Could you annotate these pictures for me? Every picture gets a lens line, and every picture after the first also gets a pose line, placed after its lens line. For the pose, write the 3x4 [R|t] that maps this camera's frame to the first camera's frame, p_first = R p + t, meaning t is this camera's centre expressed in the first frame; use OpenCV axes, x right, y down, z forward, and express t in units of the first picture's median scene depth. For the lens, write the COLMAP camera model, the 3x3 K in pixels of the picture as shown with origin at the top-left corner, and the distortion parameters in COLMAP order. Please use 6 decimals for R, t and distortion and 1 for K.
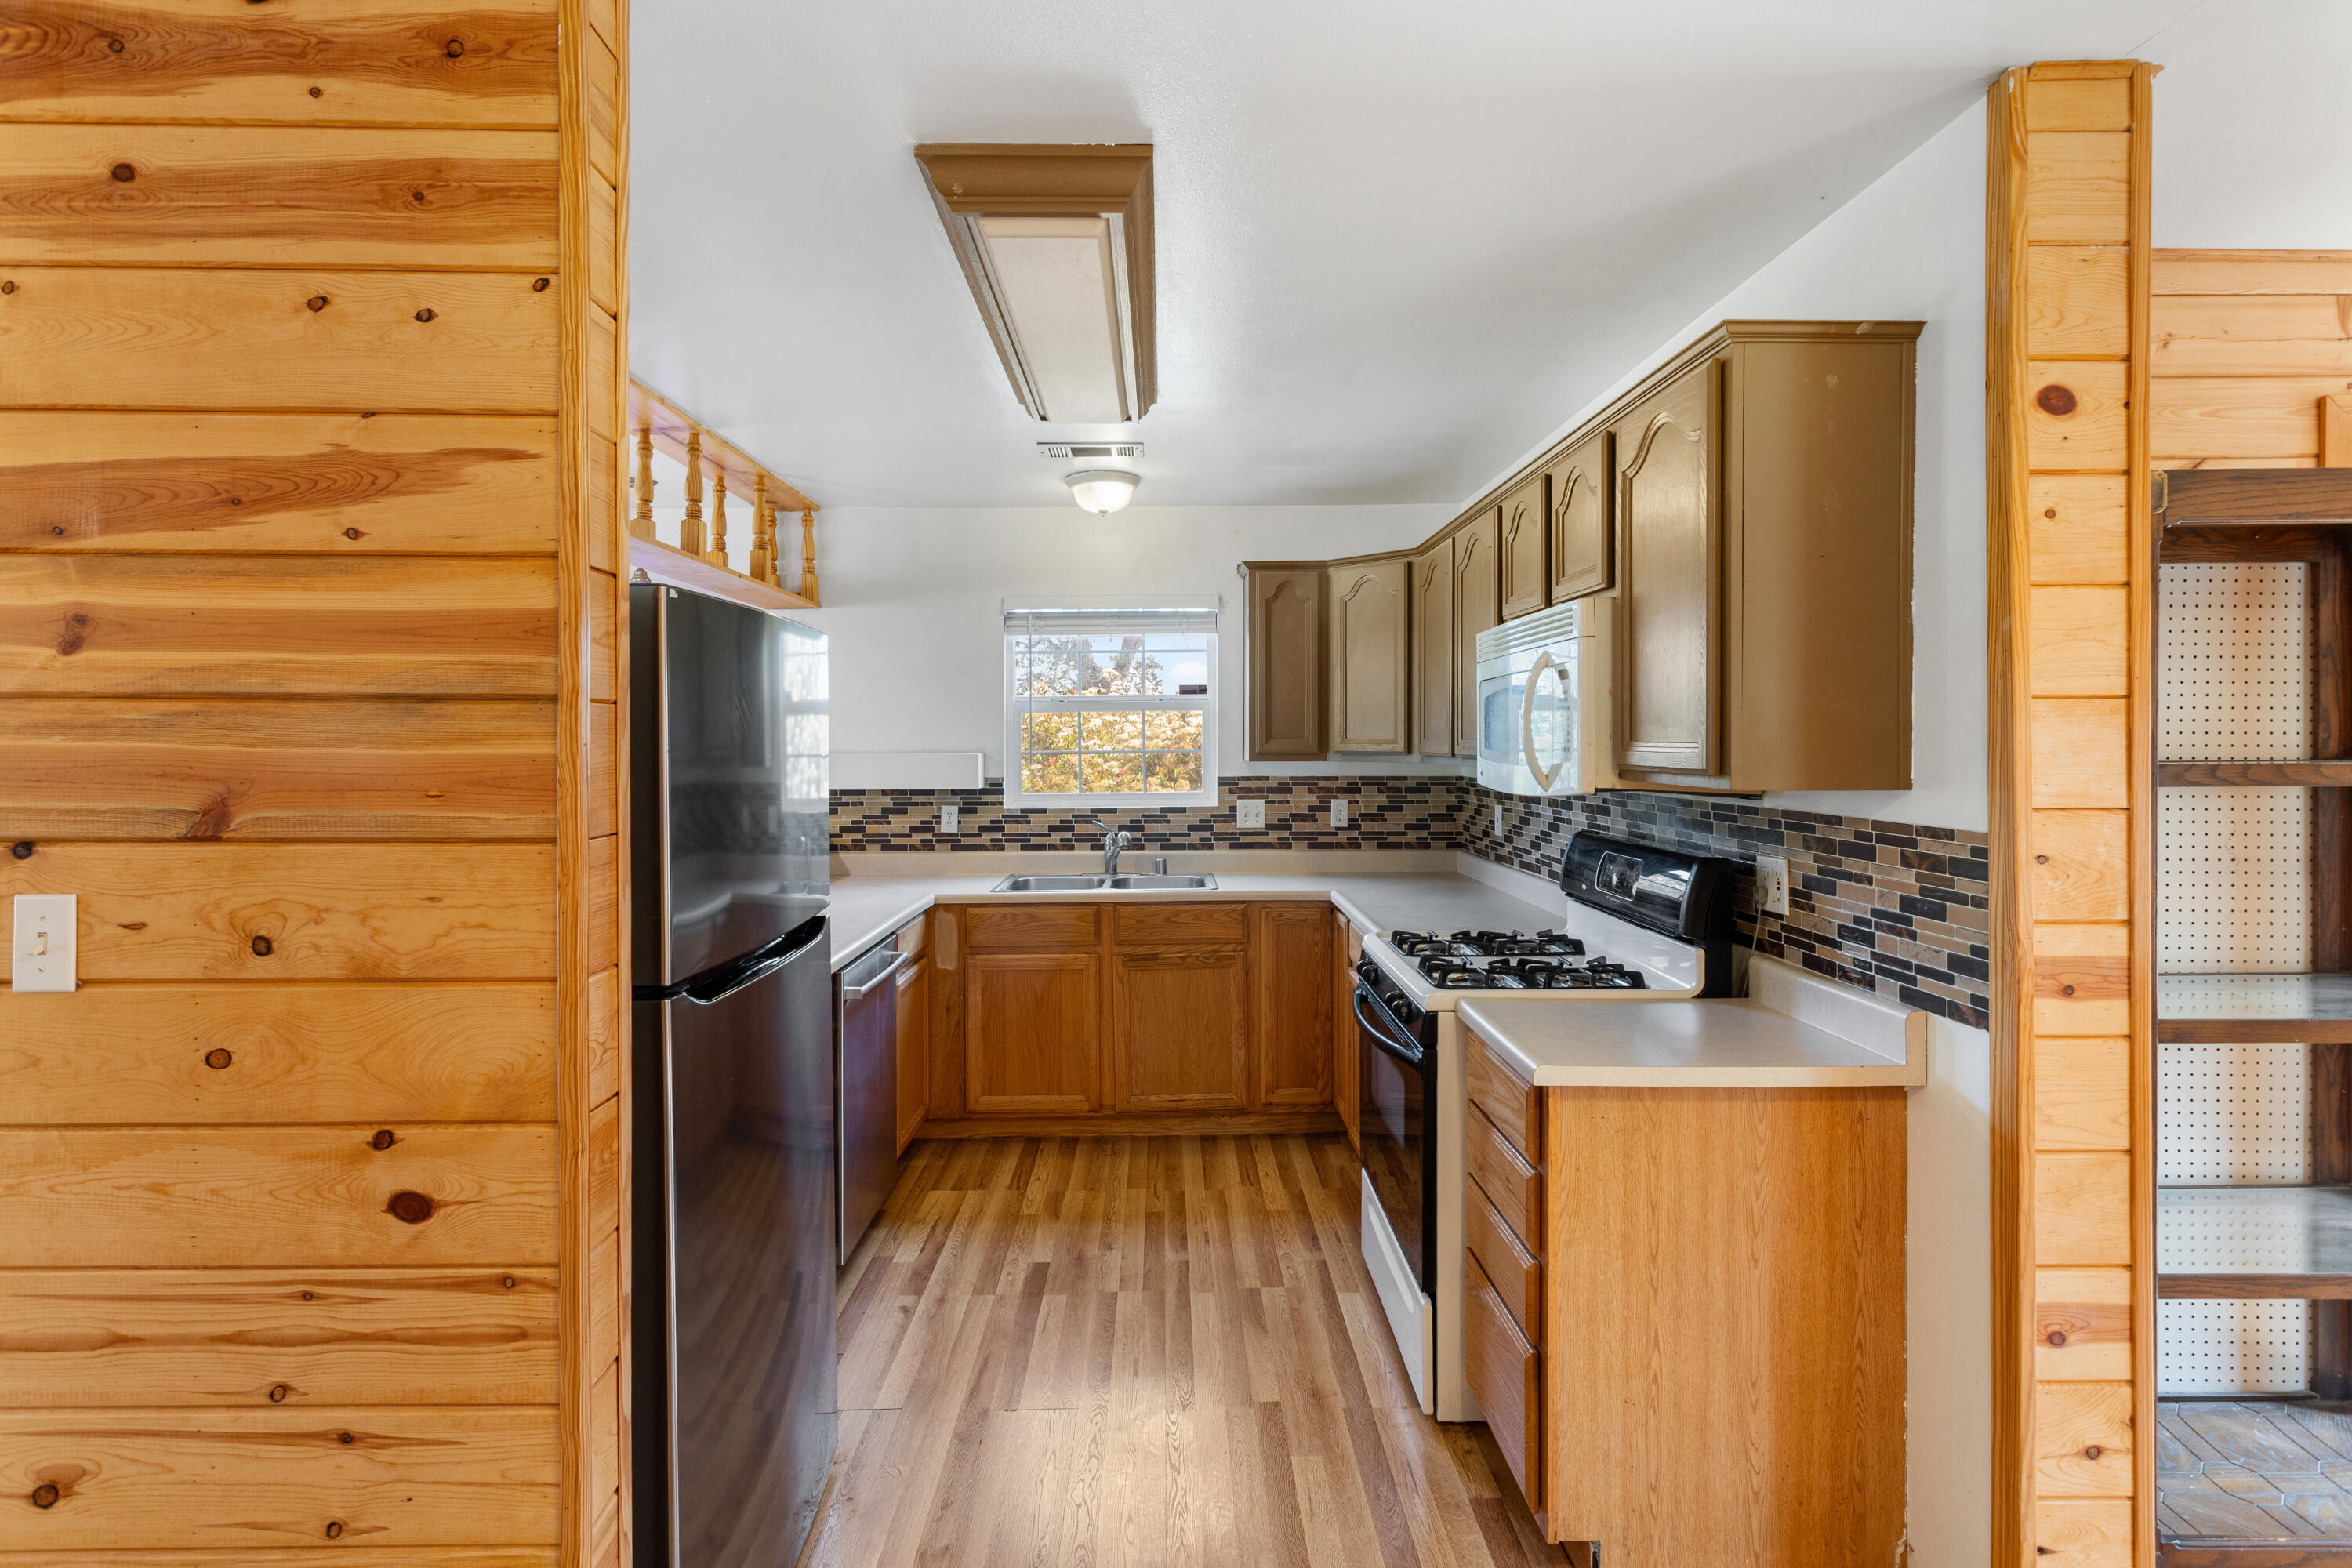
lens RADIAL K [[1120.5, 0, 1177.8], [0, 1120.5, 742.1], [0, 0, 1]] dist [0.000092, 0.000546]
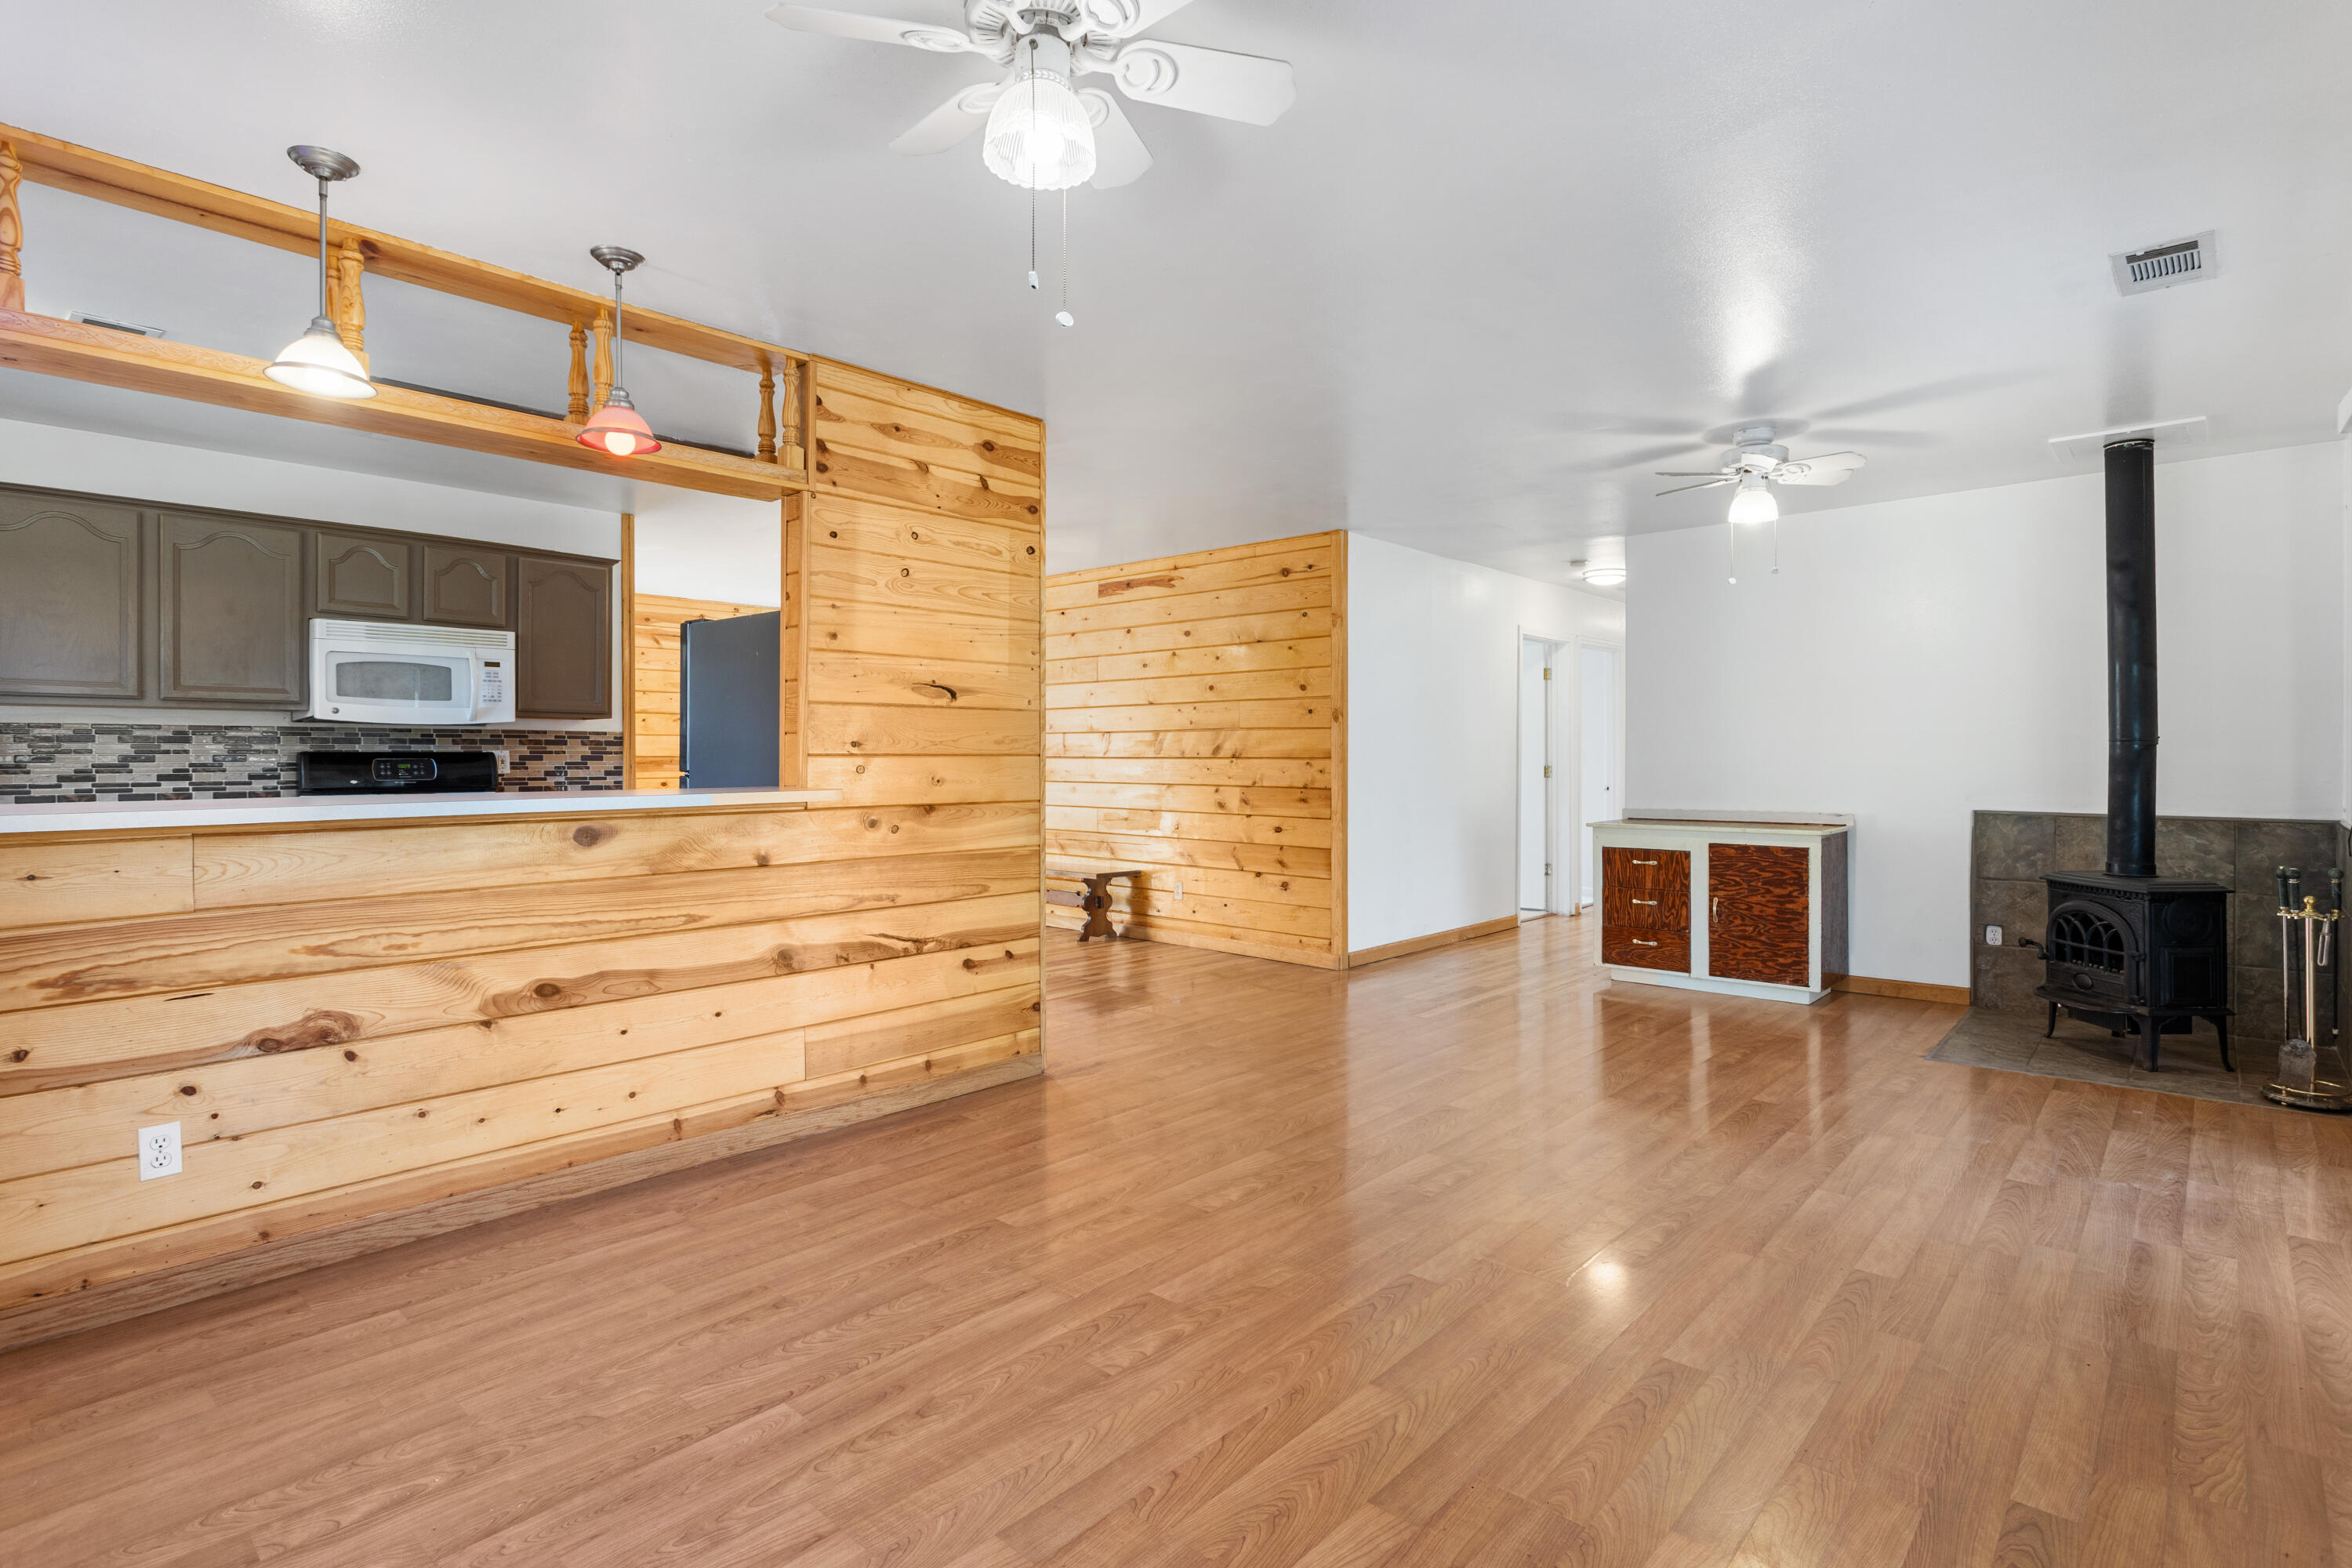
lens RADIAL K [[1175.9, 0, 1176.0], [0, 1175.9, 784.0], [0, 0, 1]] dist [-0.001662, -0.000728]
pose [[-0.733686, -0.012489, 0.679373, -2.652305], [0.003787, 0.999740, 0.022469, 0.149070], [-0.679478, 0.019058, -0.733449, 2.230677]]
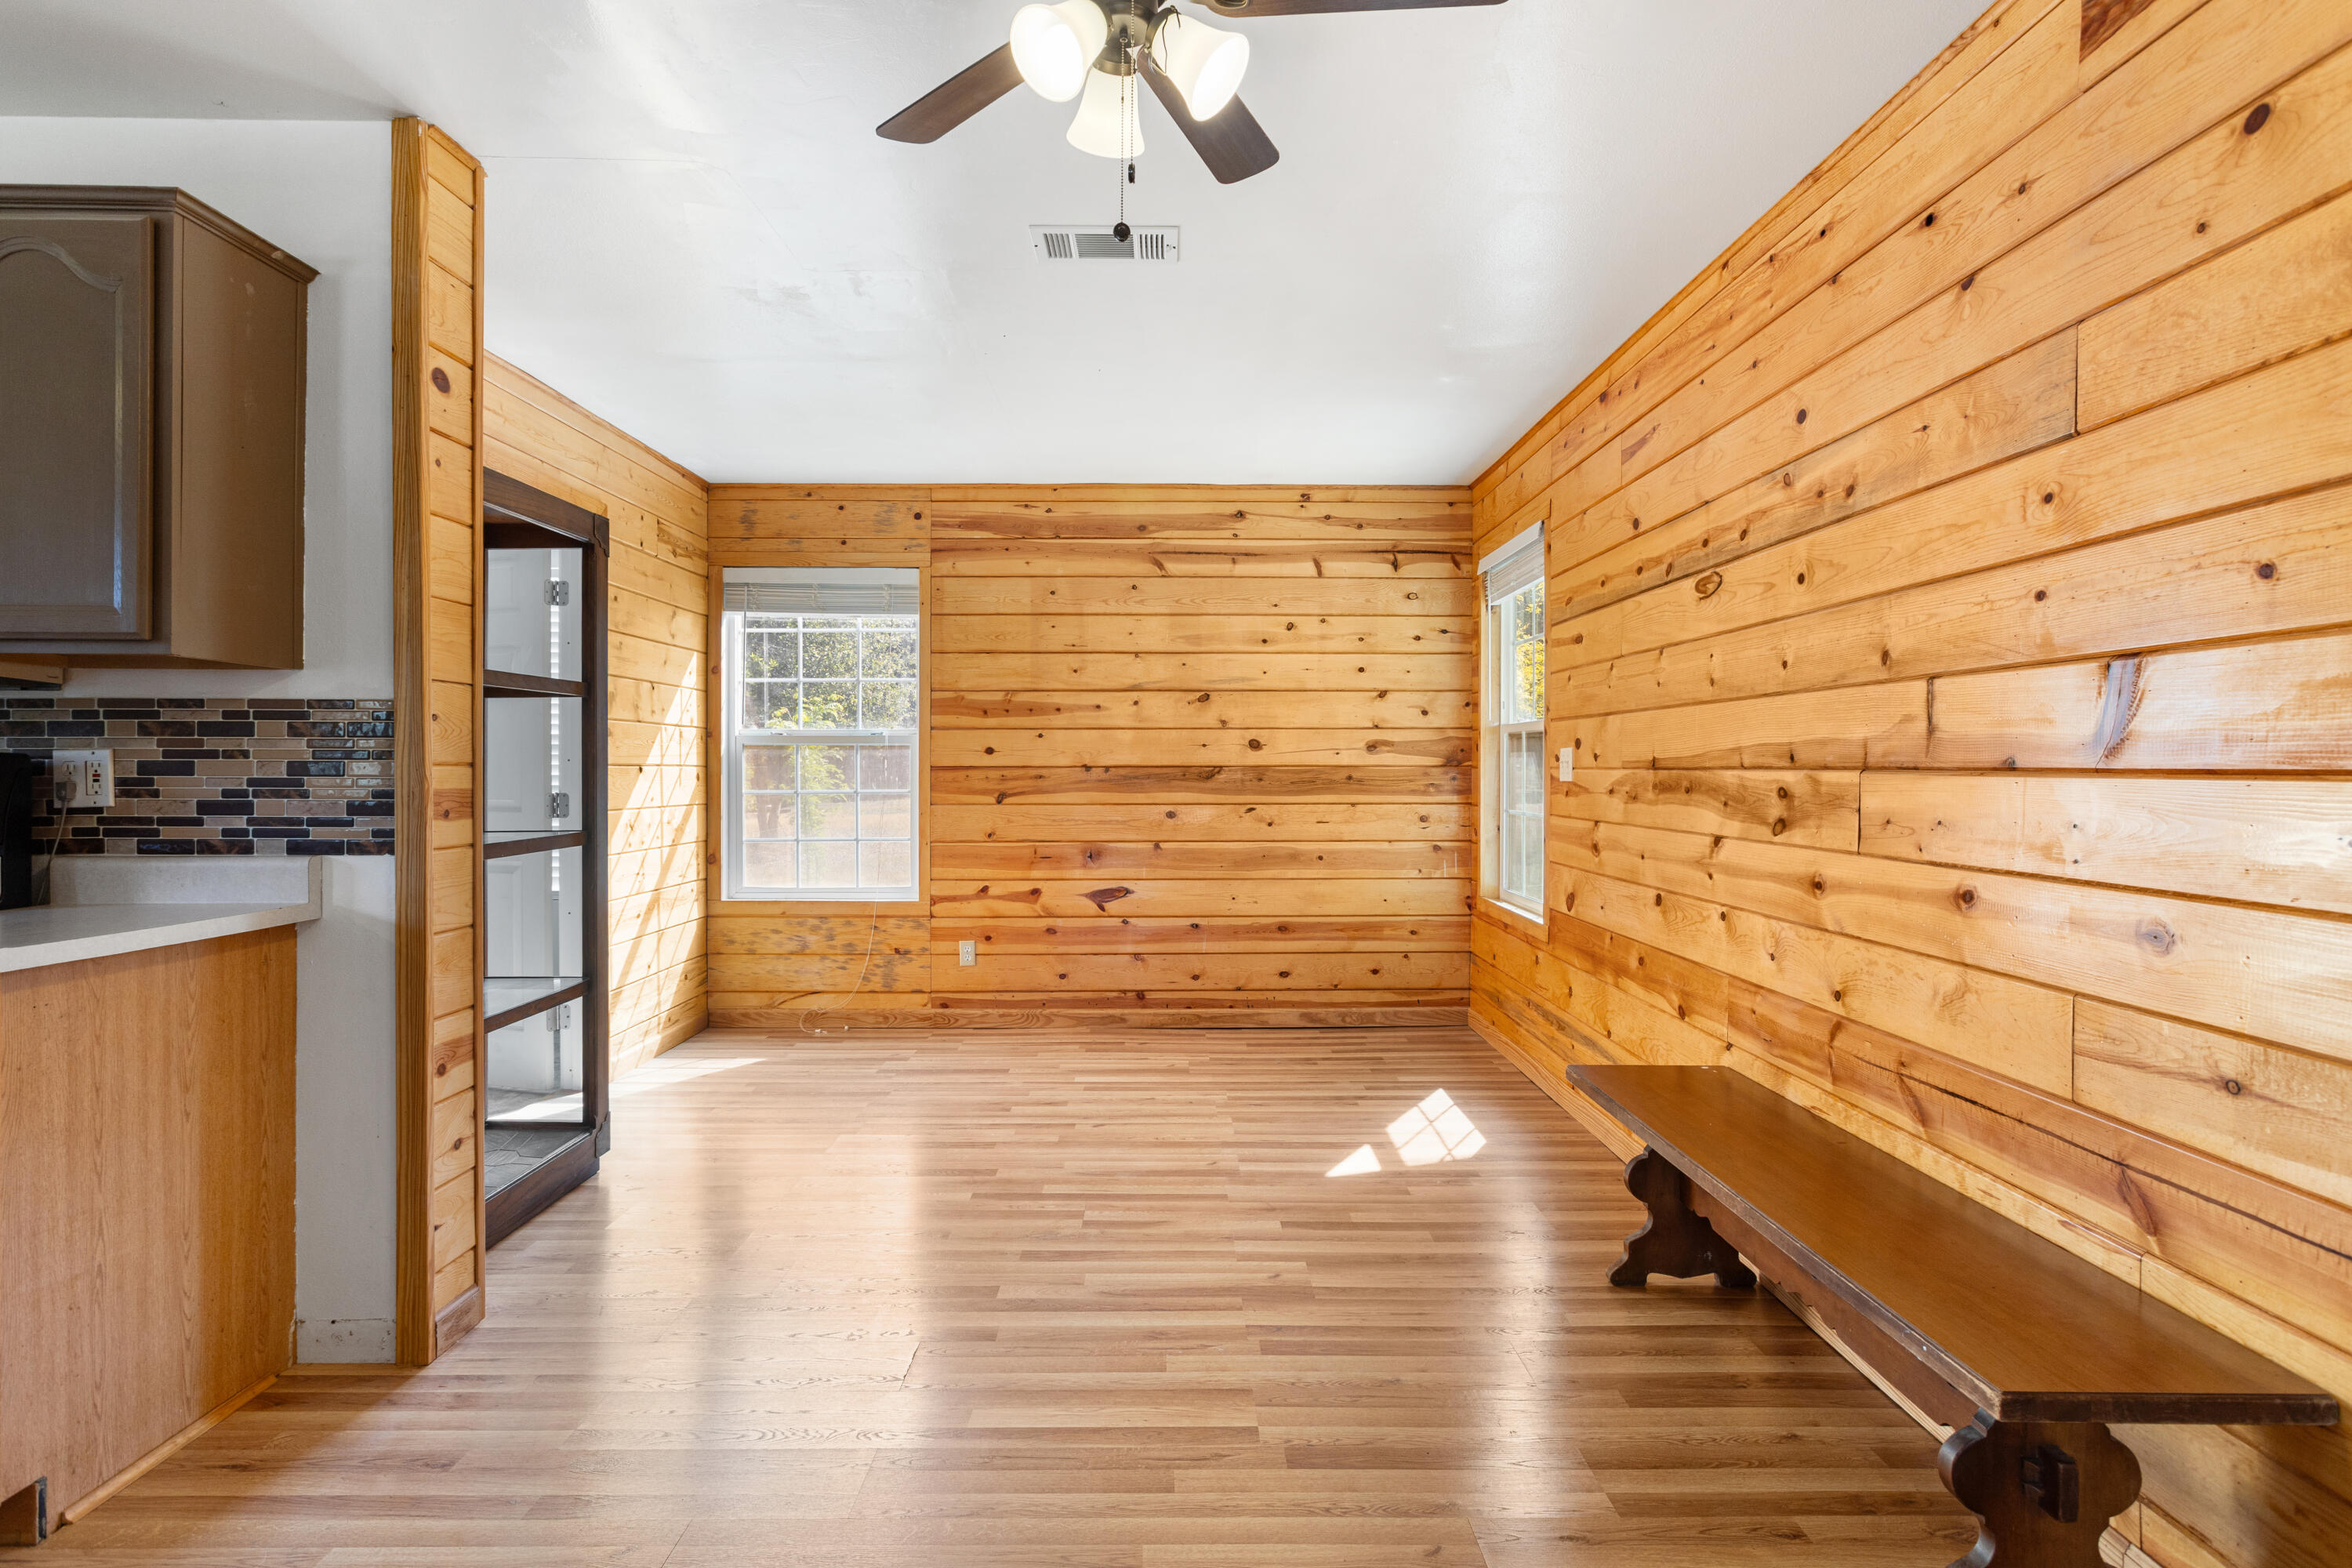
lens RADIAL K [[1175.9, 0, 1176.0], [0, 1175.9, 784.0], [0, 0, 1]] dist [-0.001662, -0.000728]
pose [[0.001272, -0.010791, 0.999941, -0.559374], [-0.000302, 0.999942, 0.010792, 0.146636], [-0.999999, -0.000316, 0.001269, 0.089780]]
